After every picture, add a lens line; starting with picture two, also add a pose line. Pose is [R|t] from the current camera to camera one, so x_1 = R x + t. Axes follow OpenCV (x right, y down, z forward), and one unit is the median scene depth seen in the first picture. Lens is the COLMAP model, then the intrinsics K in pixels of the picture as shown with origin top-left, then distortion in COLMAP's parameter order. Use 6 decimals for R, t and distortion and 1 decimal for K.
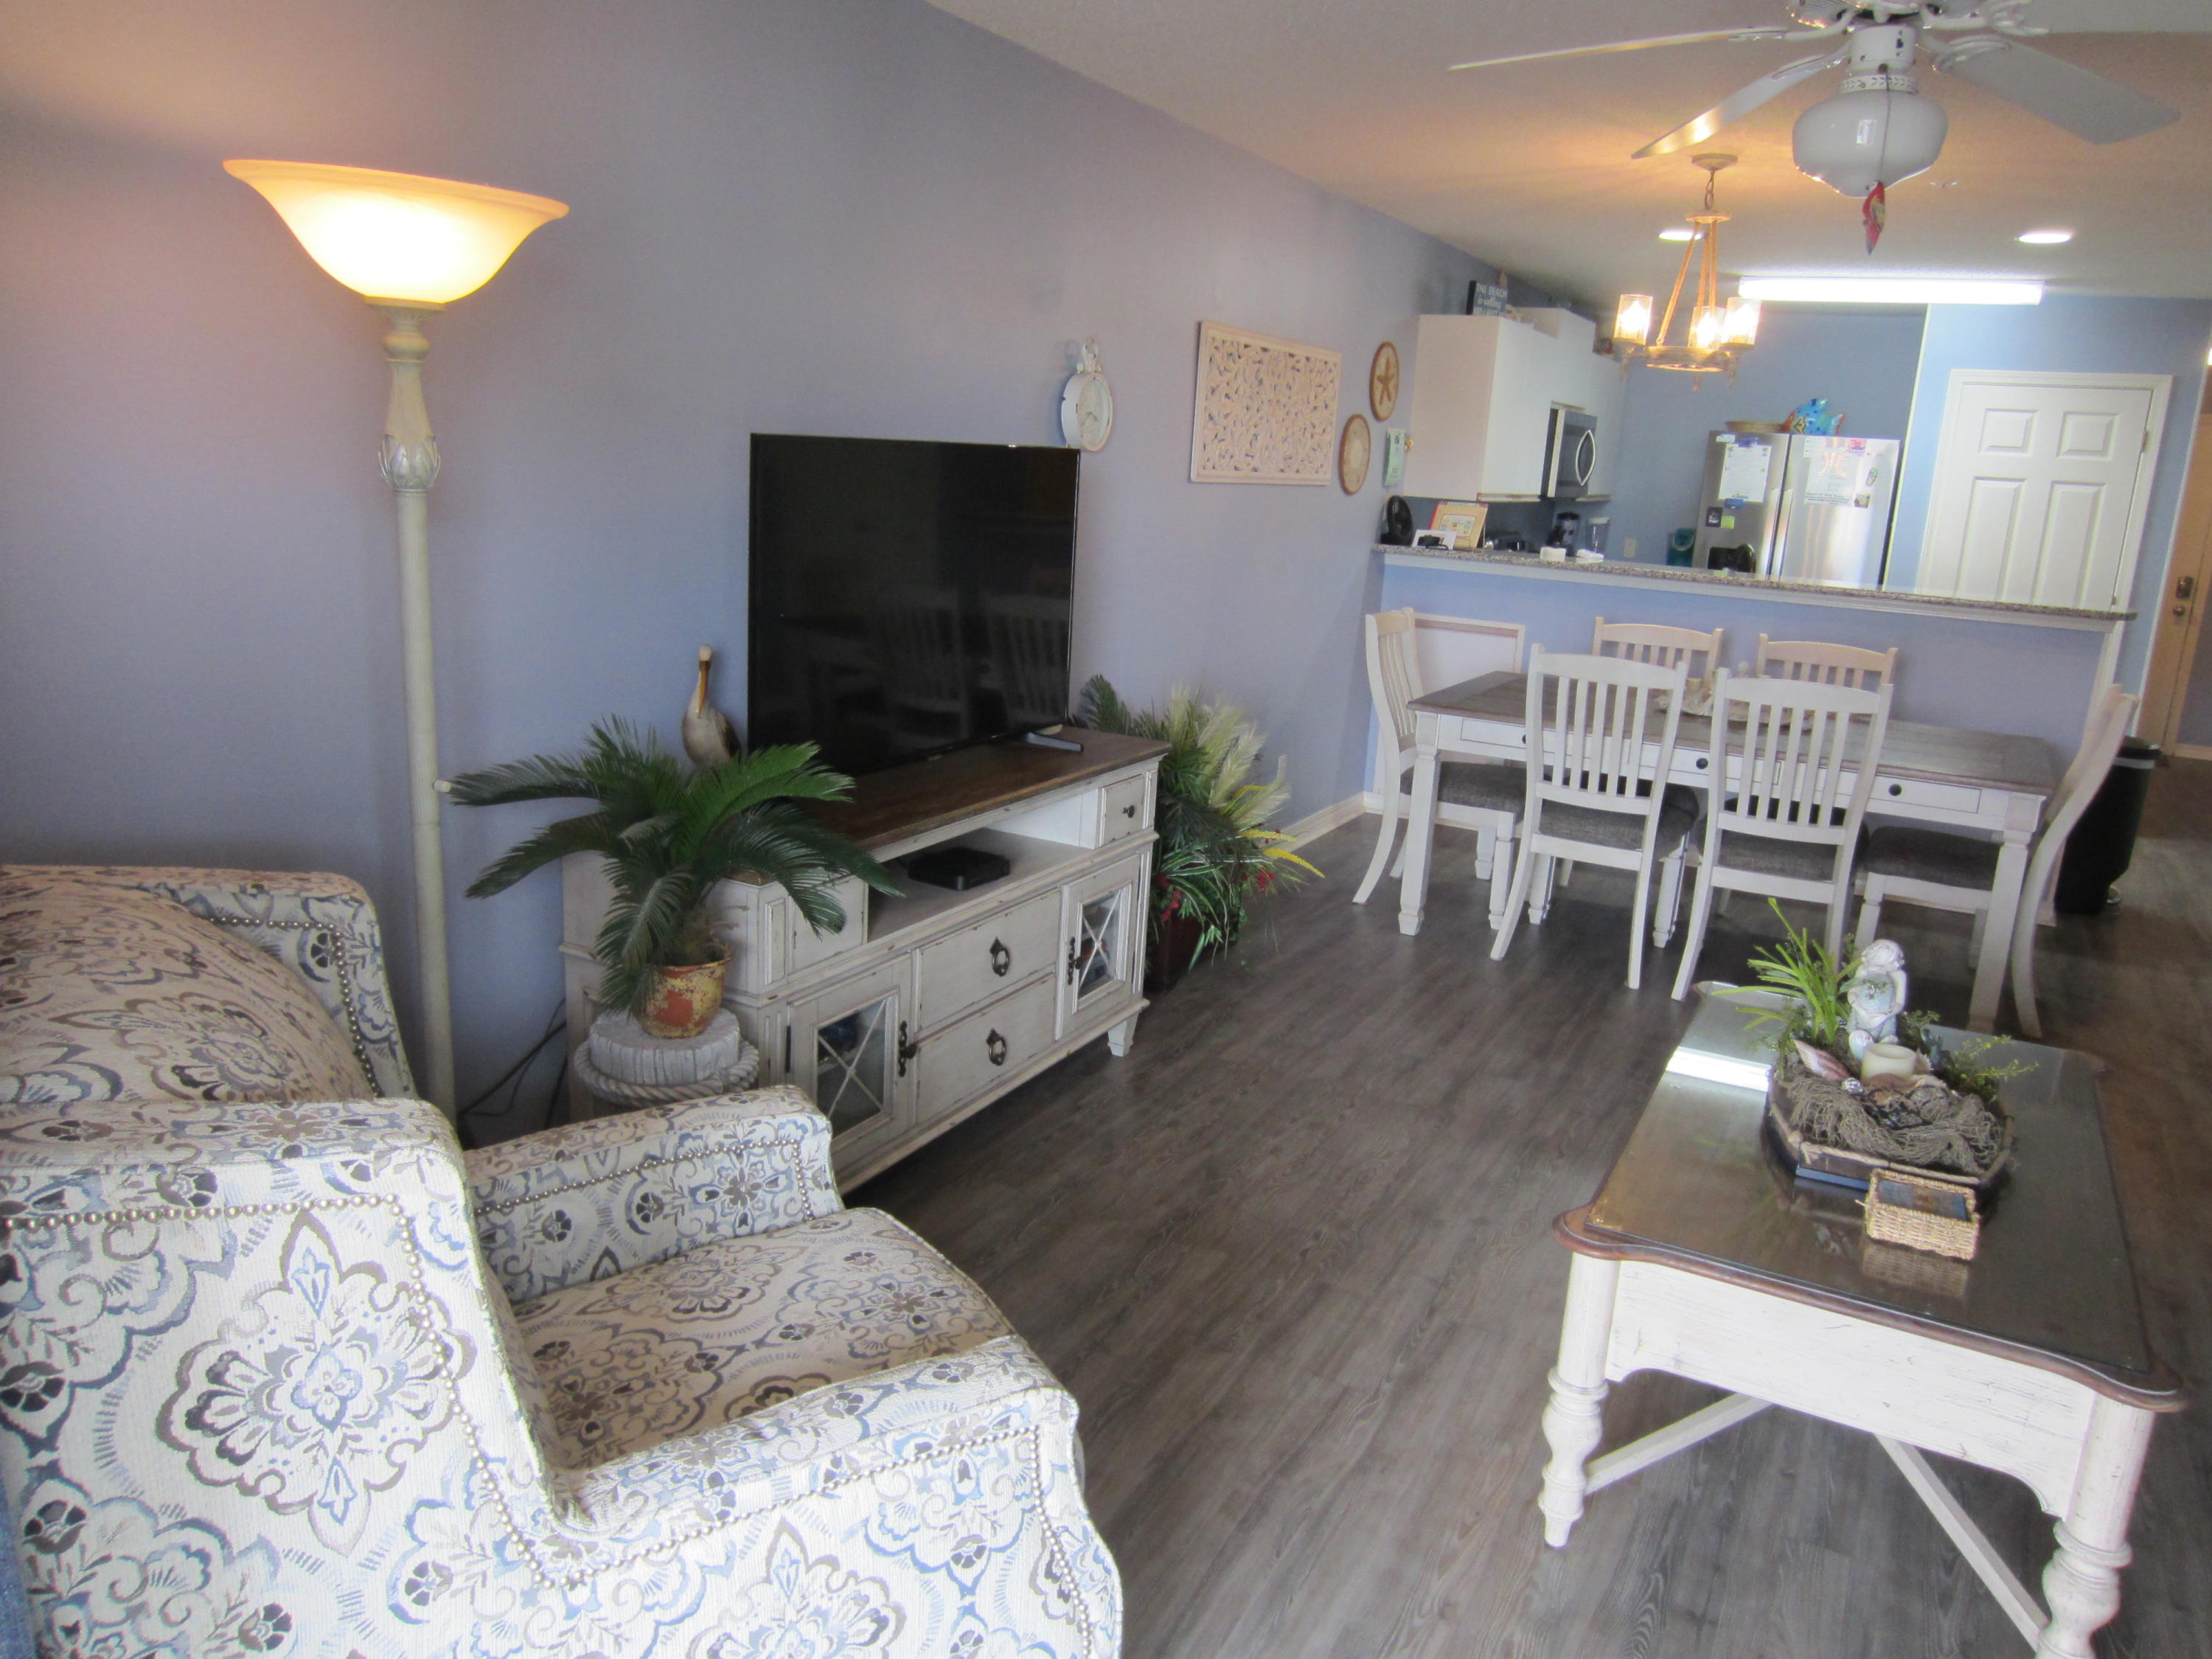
lens RADIAL K [[1584.3, 0, 1104.4], [0, 1584.3, 832.7], [0, 0, 1]] dist [-0.020635, 0.003233]
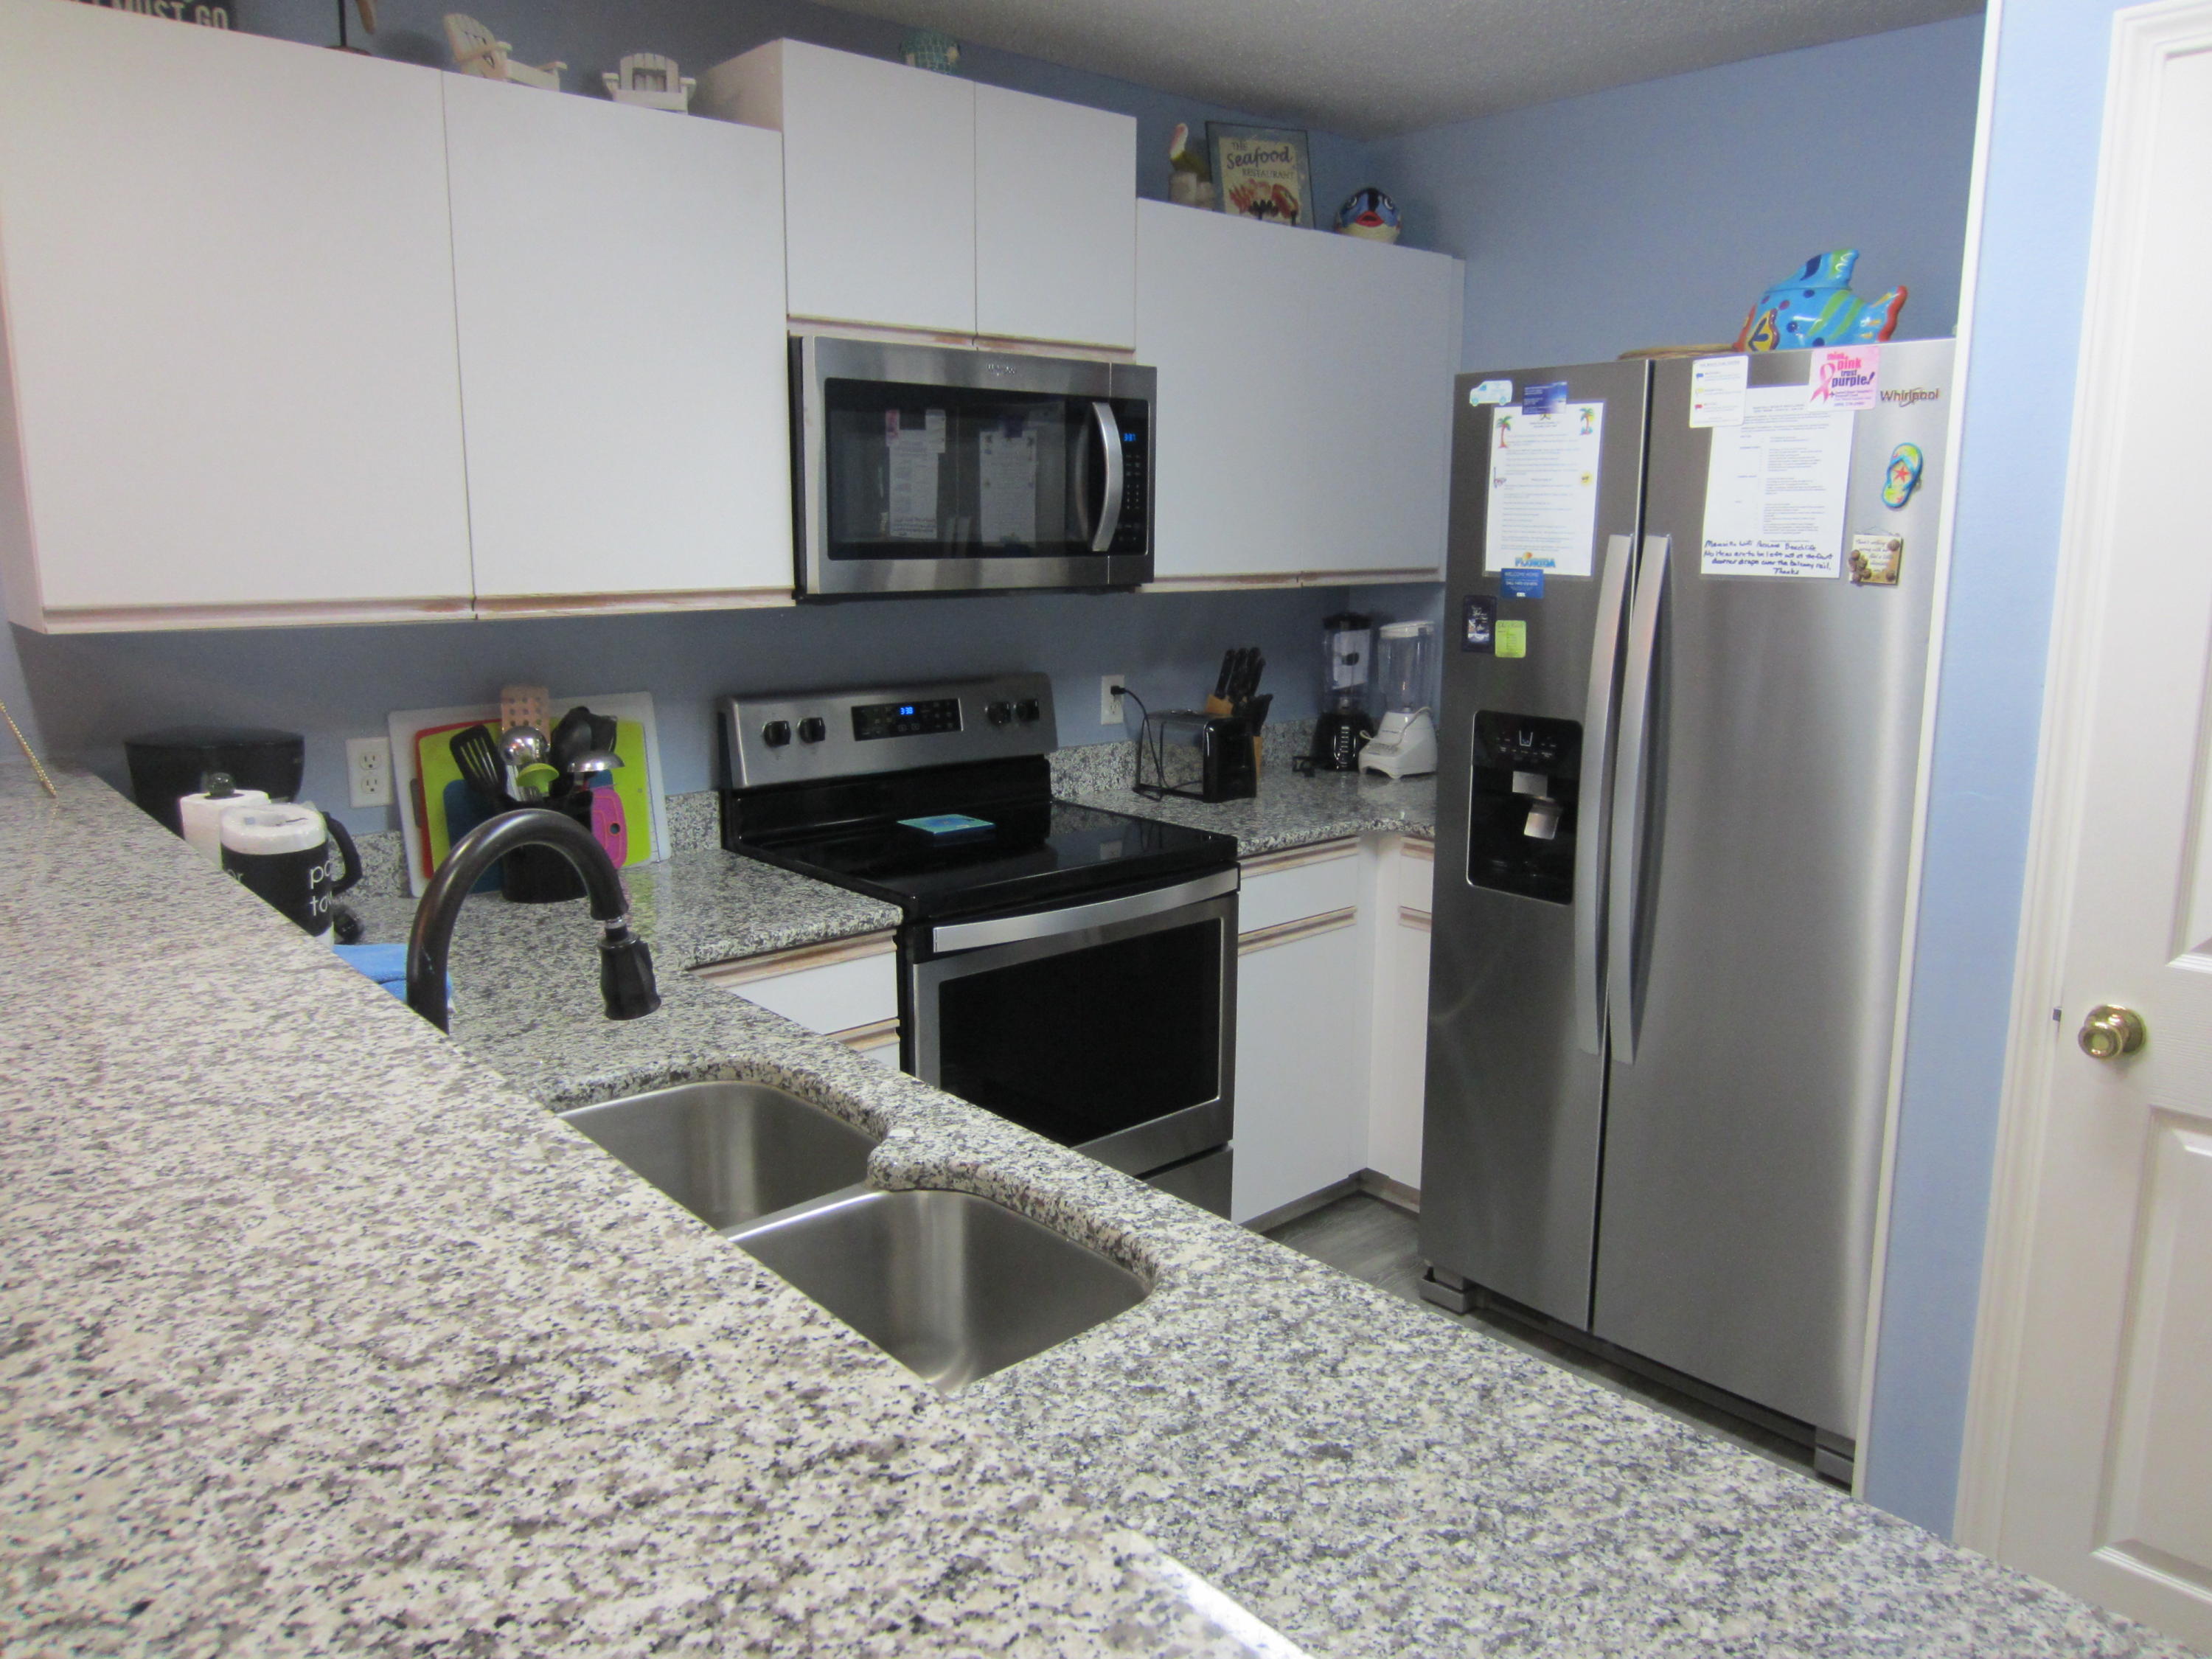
lens RADIAL K [[1584.3, 0, 1114.6], [0, 1584.3, 846.4], [0, 0, 1]] dist [-0.020635, 0.003233]
pose [[0.936184, 0.020639, -0.350905, 0.438415], [-0.035201, 0.998761, -0.035171, -0.138140], [0.349744, 0.045279, 0.935750, 0.658770]]
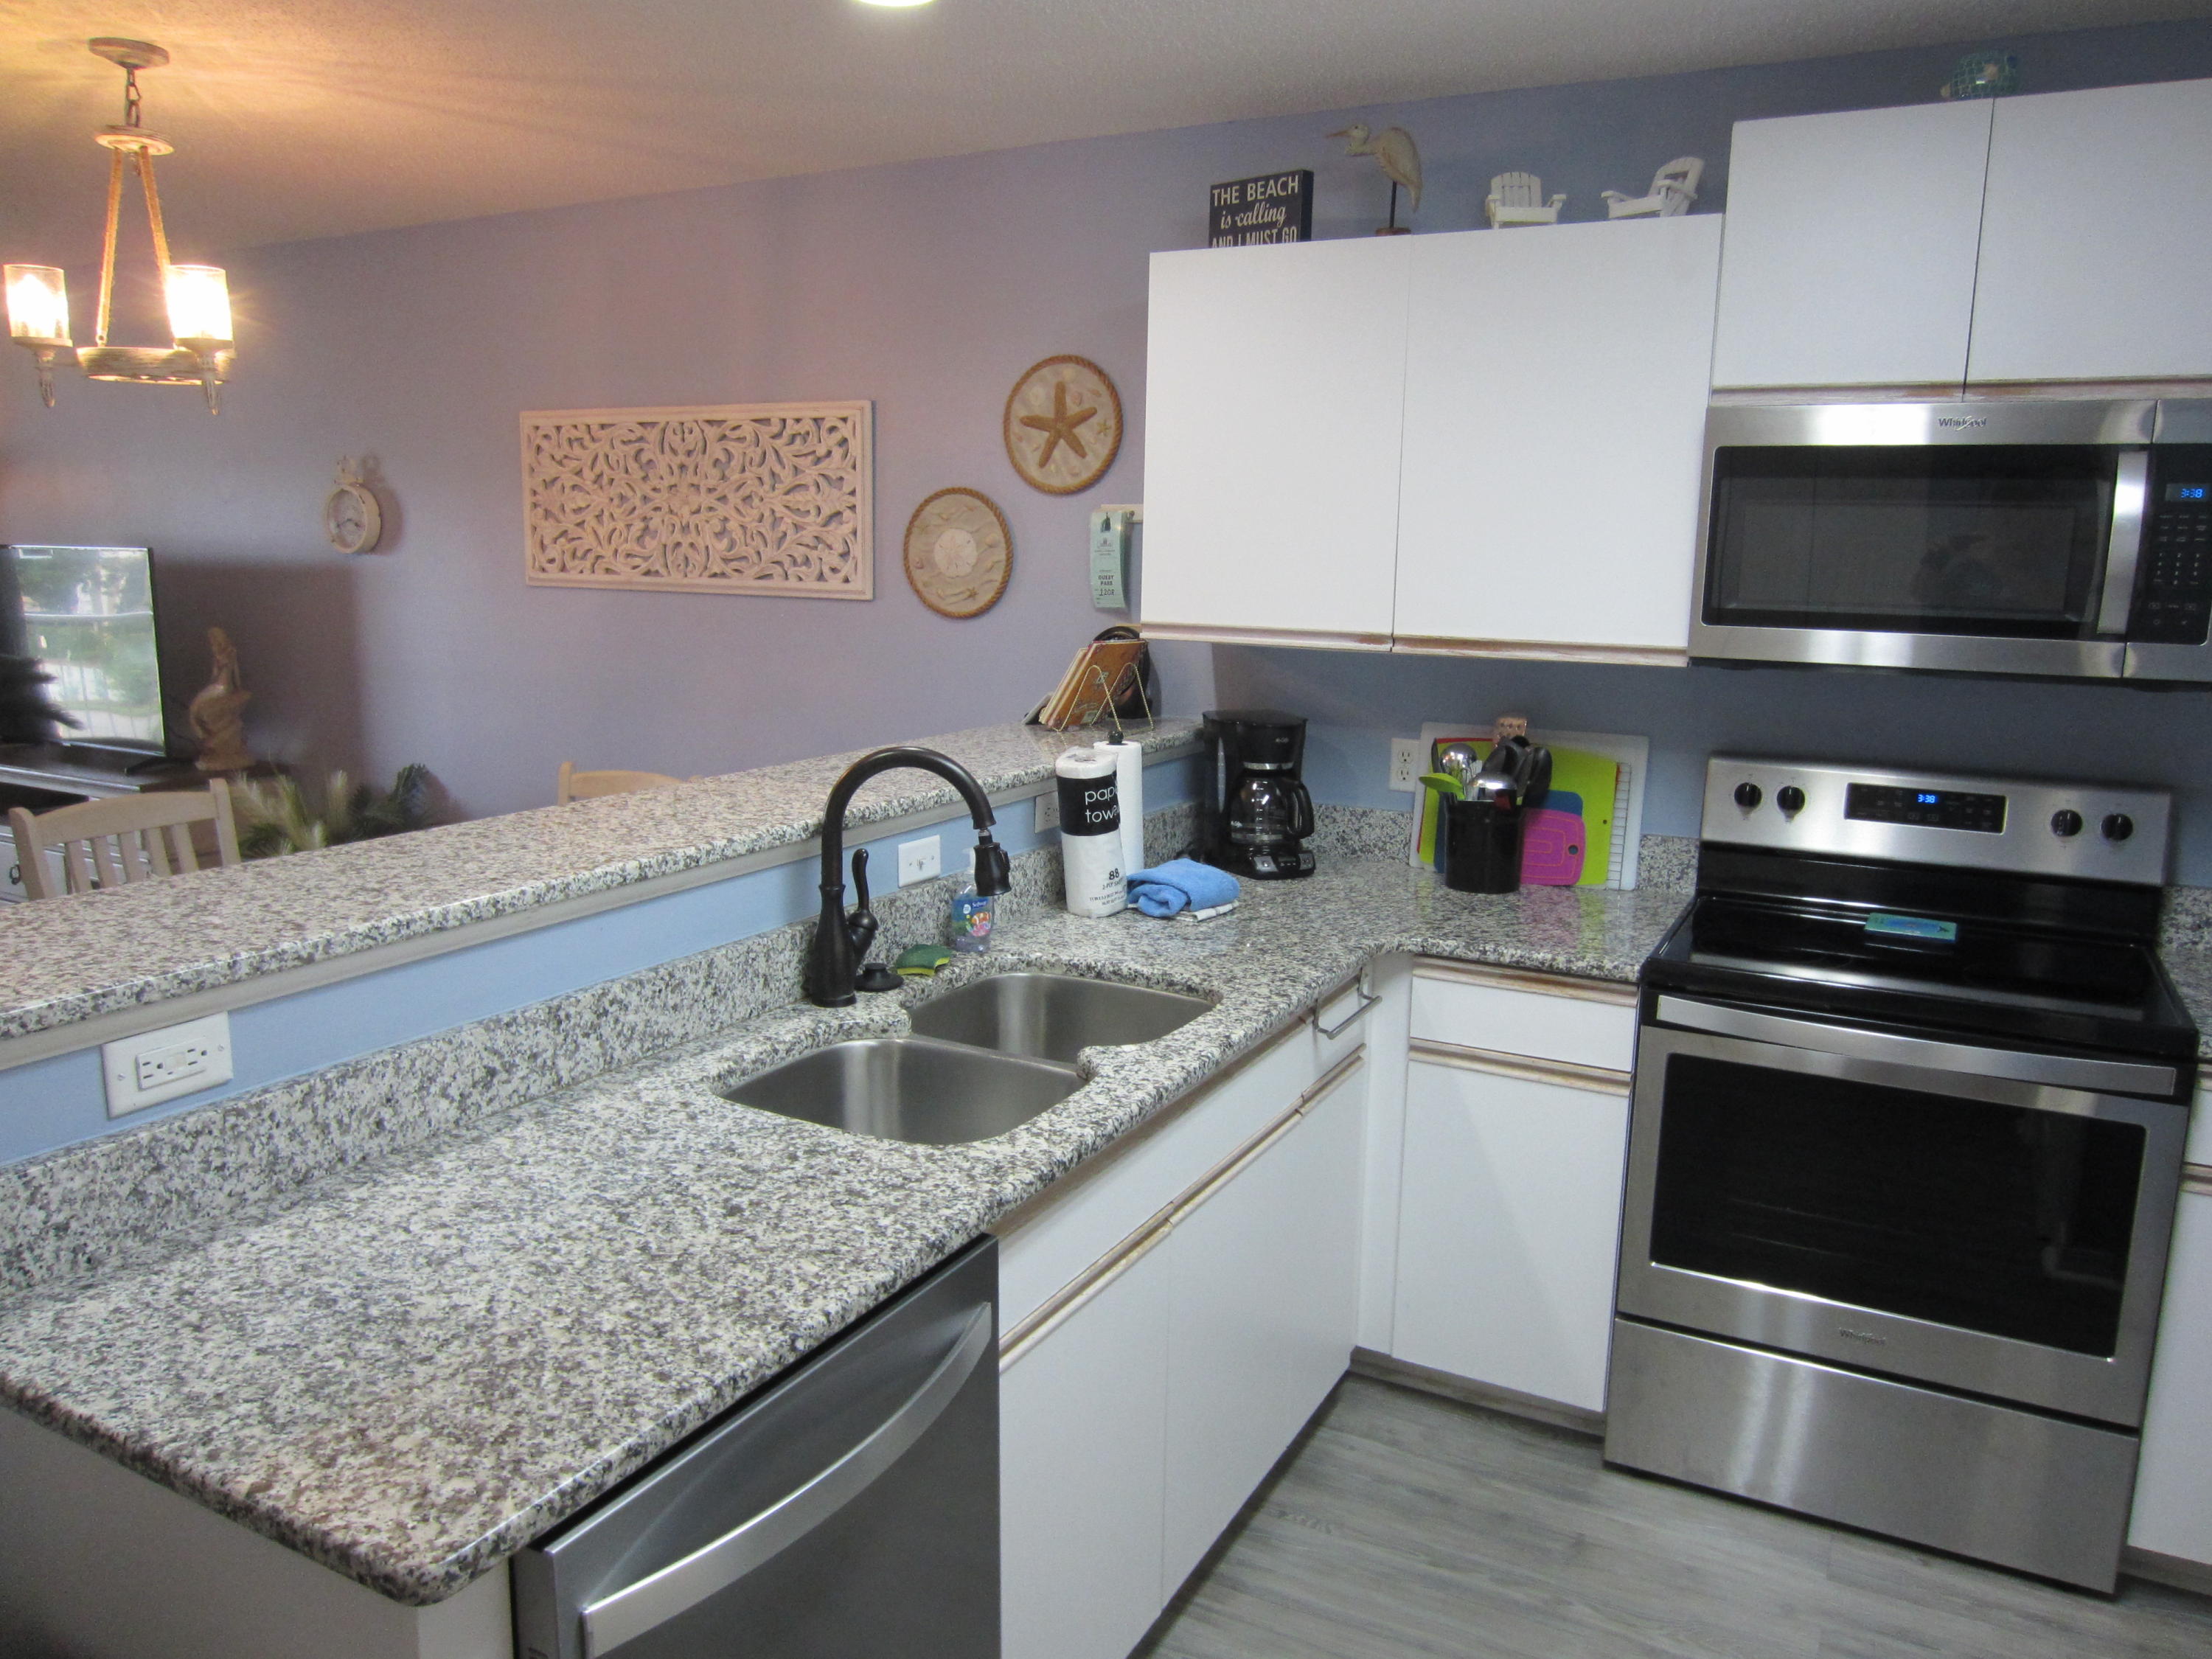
lens RADIAL K [[1584.3, 0, 1110.5], [0, 1584.3, 814.6], [0, 0, 1]] dist [-0.020635, 0.003233]
pose [[-0.013182, 0.116985, -0.993046, 0.595265], [-0.248814, 0.961511, 0.116573, -0.173991], [0.968462, 0.248620, 0.016432, 0.816855]]
